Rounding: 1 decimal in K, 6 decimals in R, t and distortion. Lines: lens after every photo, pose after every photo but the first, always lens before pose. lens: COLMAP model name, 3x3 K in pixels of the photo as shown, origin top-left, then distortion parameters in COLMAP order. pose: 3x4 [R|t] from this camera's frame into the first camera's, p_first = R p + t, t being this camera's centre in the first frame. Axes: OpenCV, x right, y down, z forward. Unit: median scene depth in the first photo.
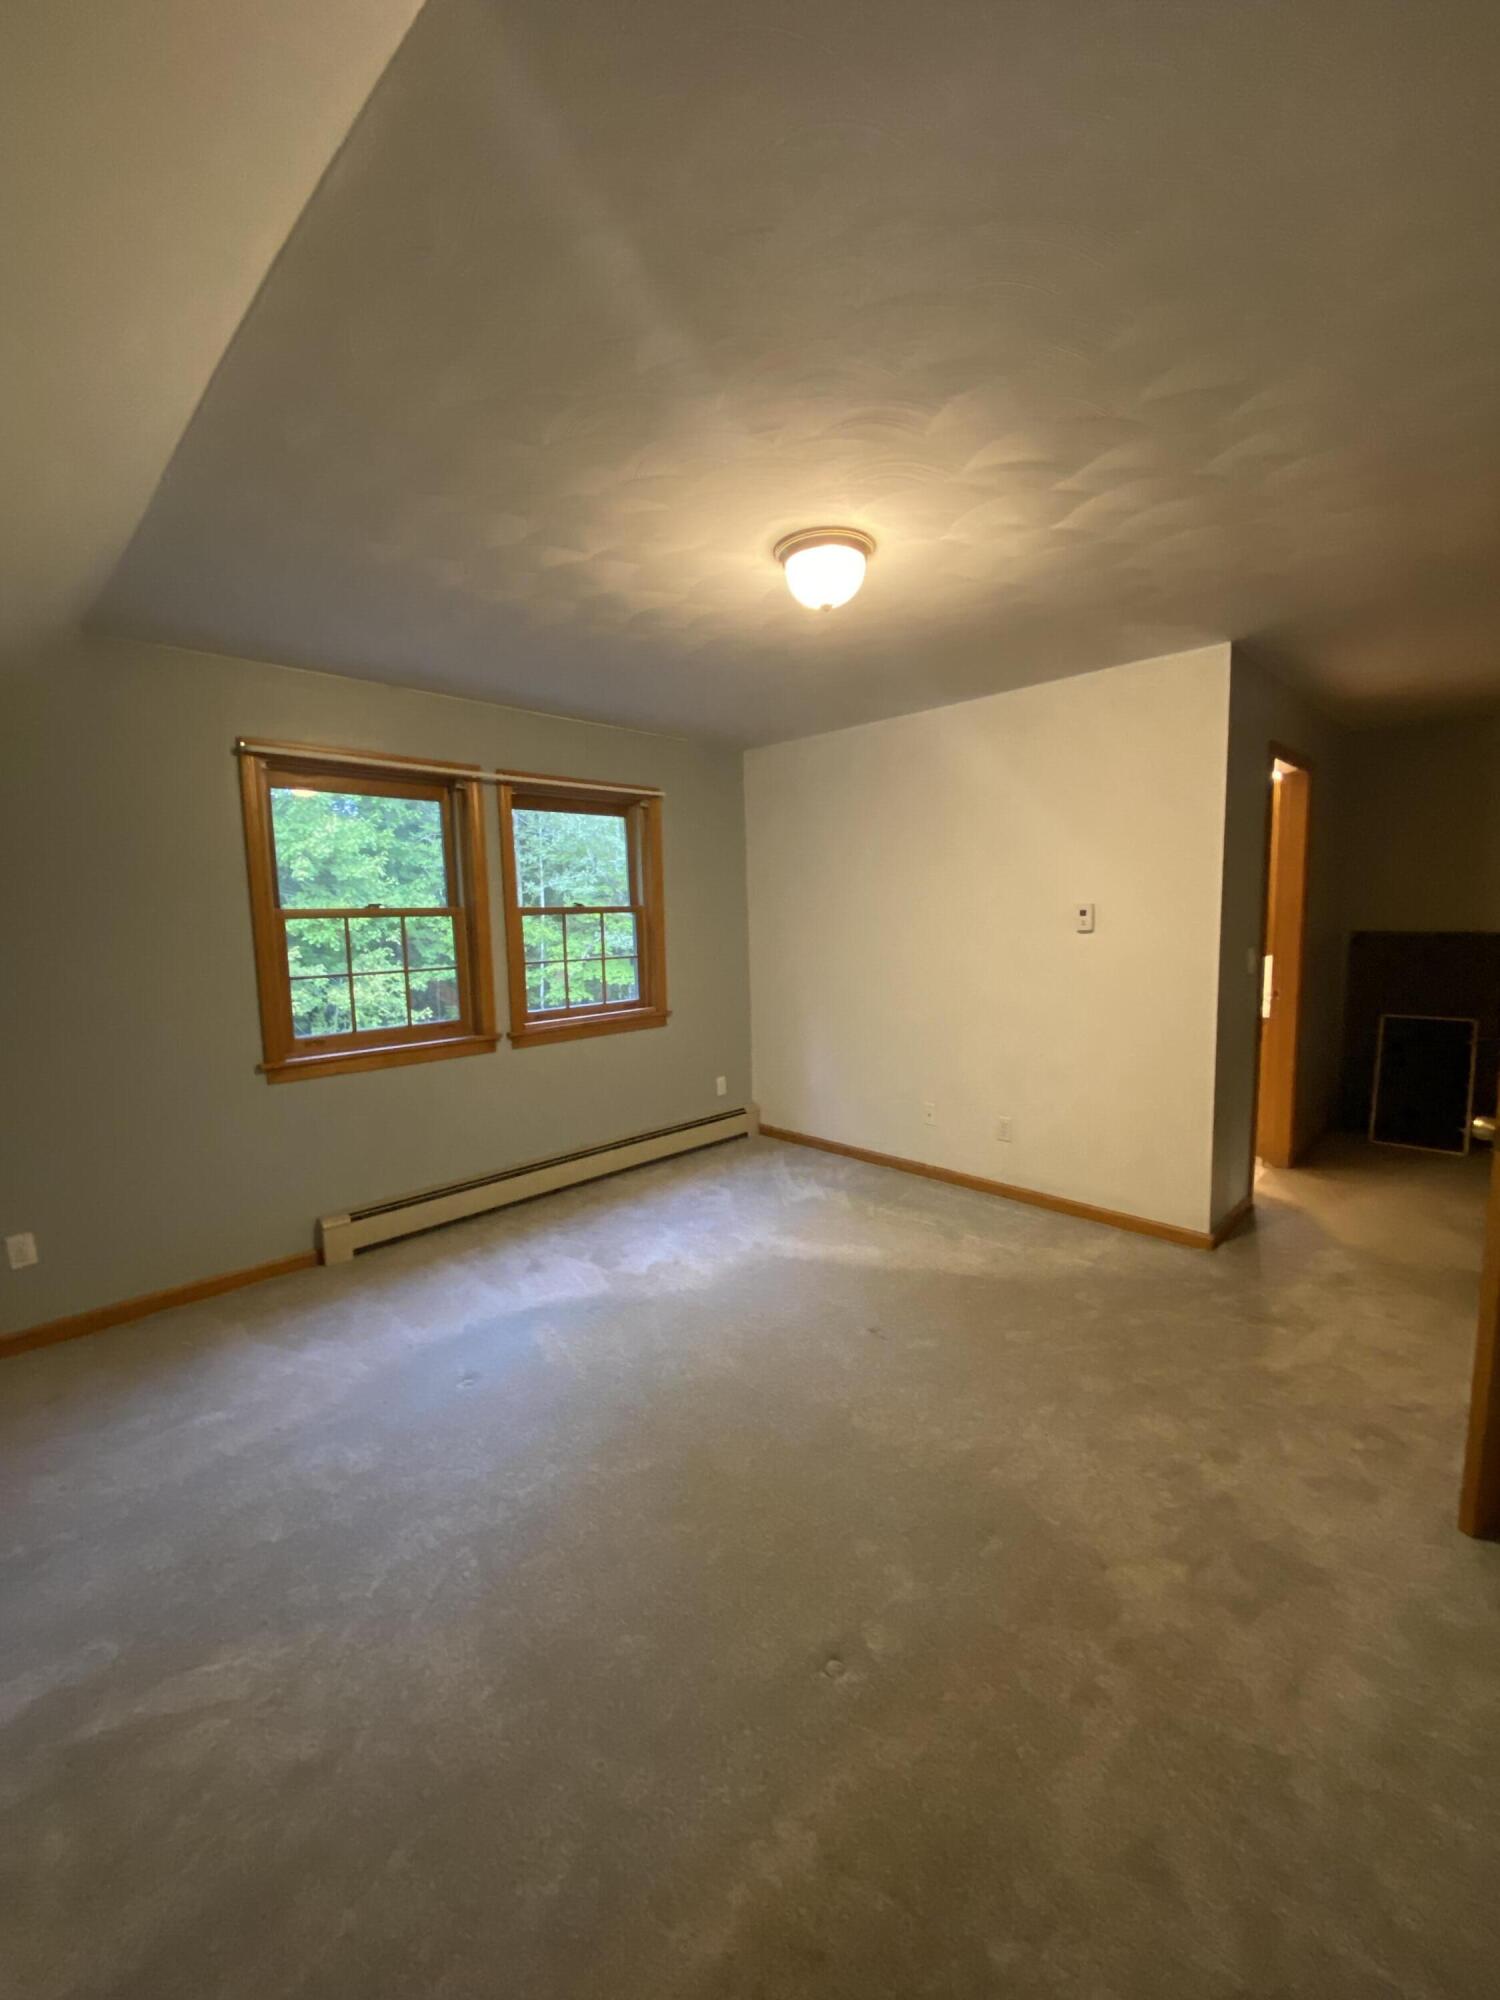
lens RADIAL K [[820.0, 0, 739.5], [0, 820.0, 1003.6], [0, 0, 1]] dist [0.001615, -0.010134]
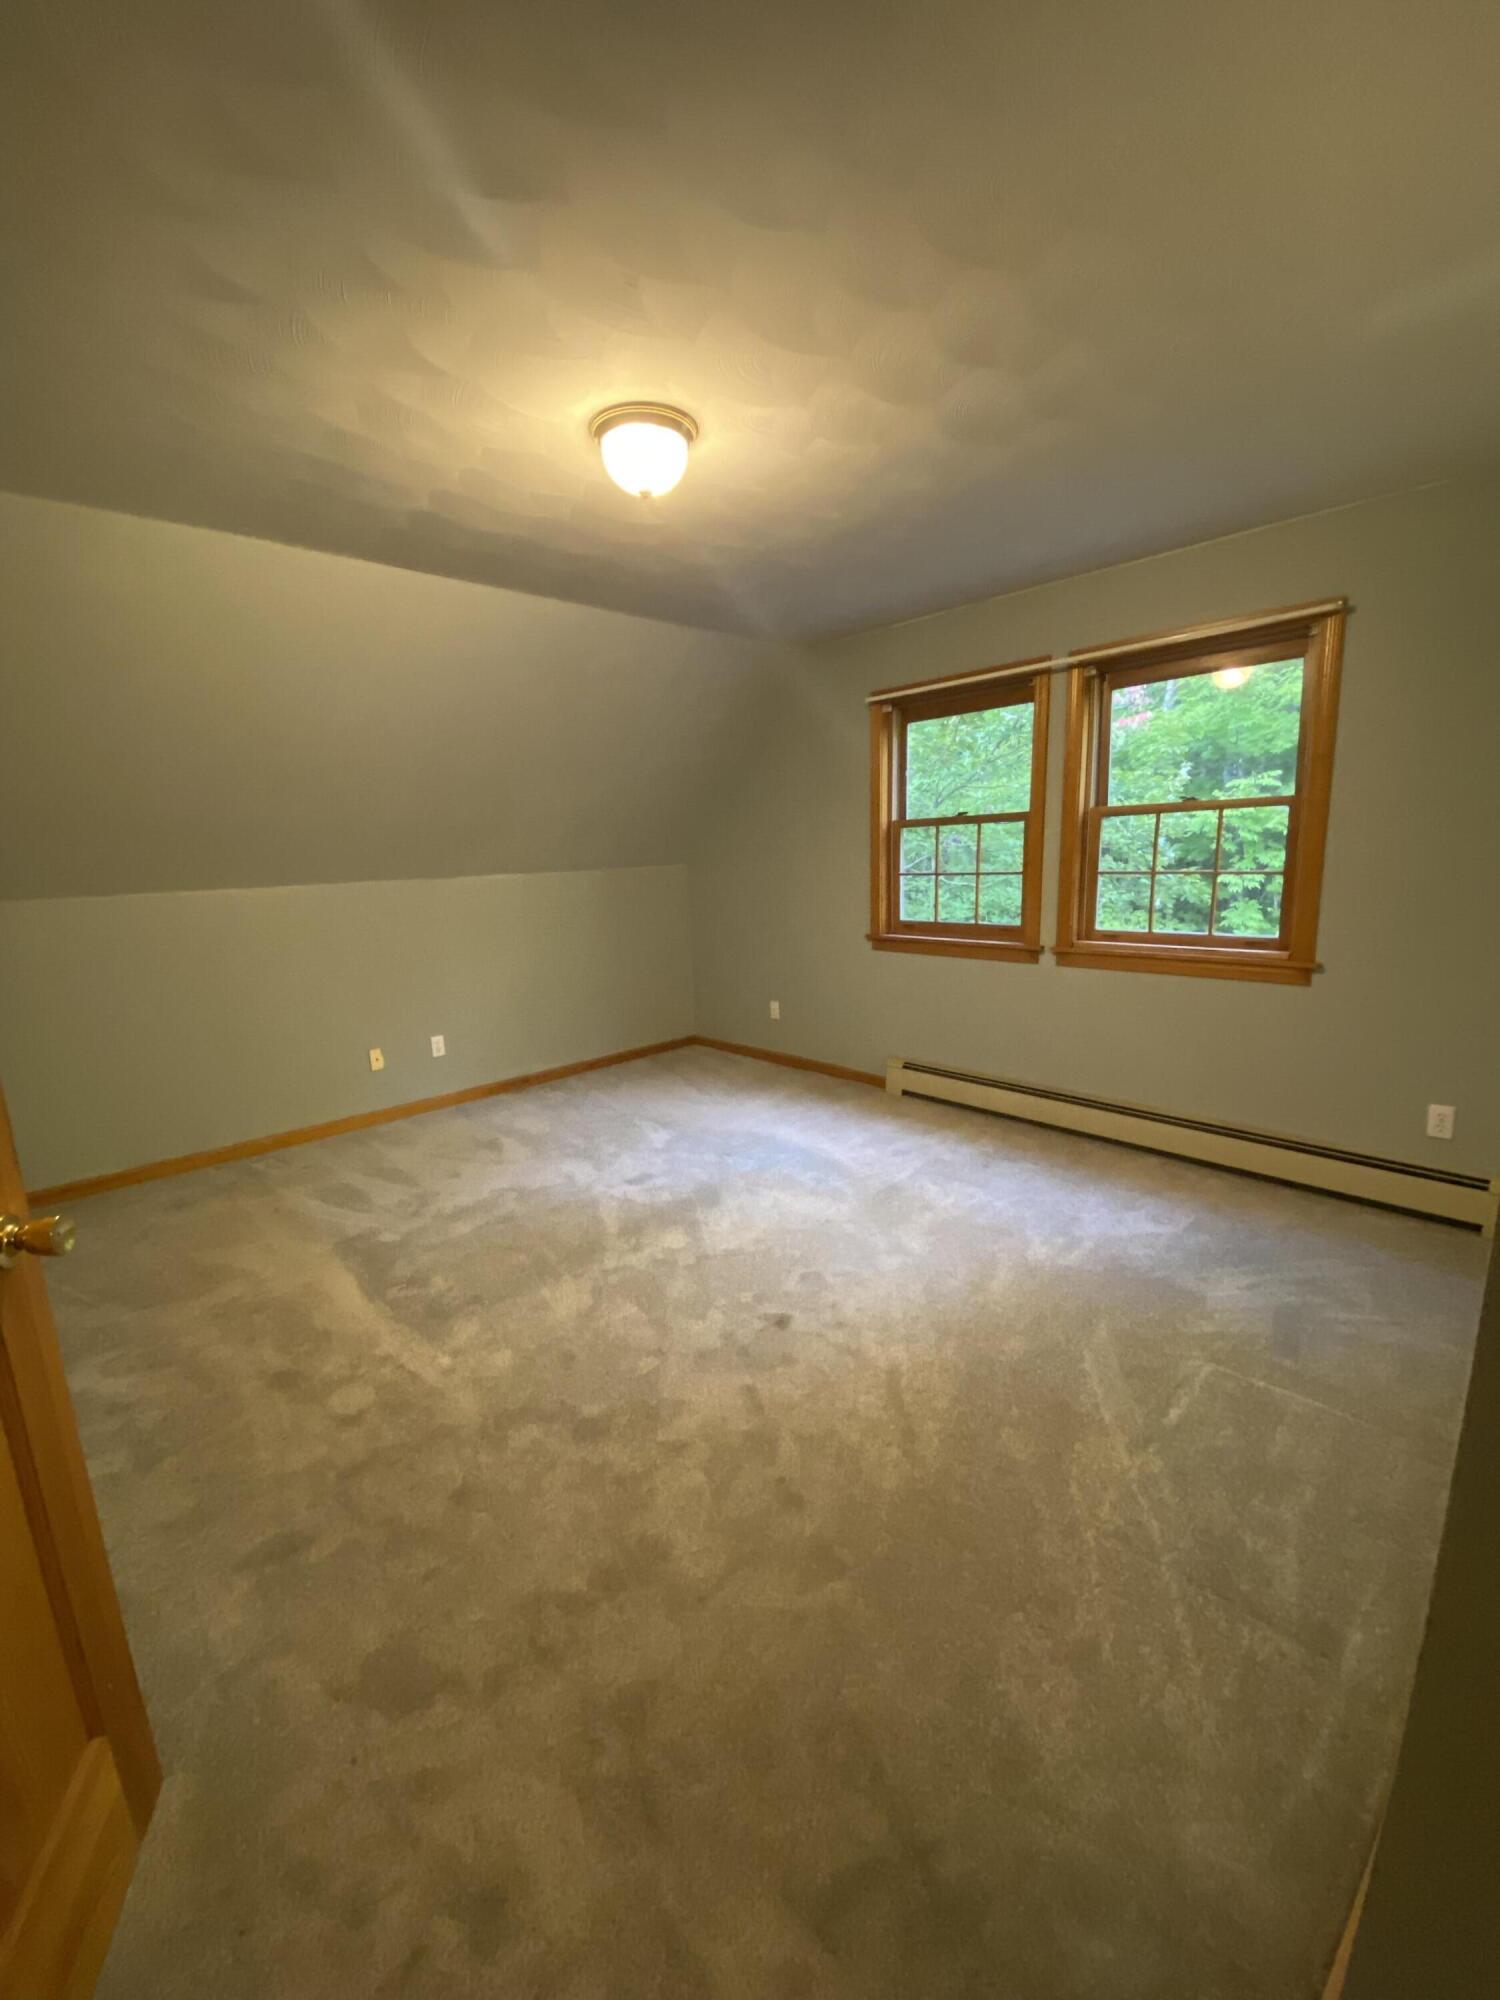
lens RADIAL K [[820.0, 0, 737.4], [0, 820.0, 1010.3], [0, 0, 1]] dist [0.001615, -0.010134]
pose [[-0.065366, 0.229197, -0.971183, 0.693733], [-0.060409, 0.970570, 0.233119, -0.094569], [0.996031, 0.073906, -0.049597, 0.720772]]
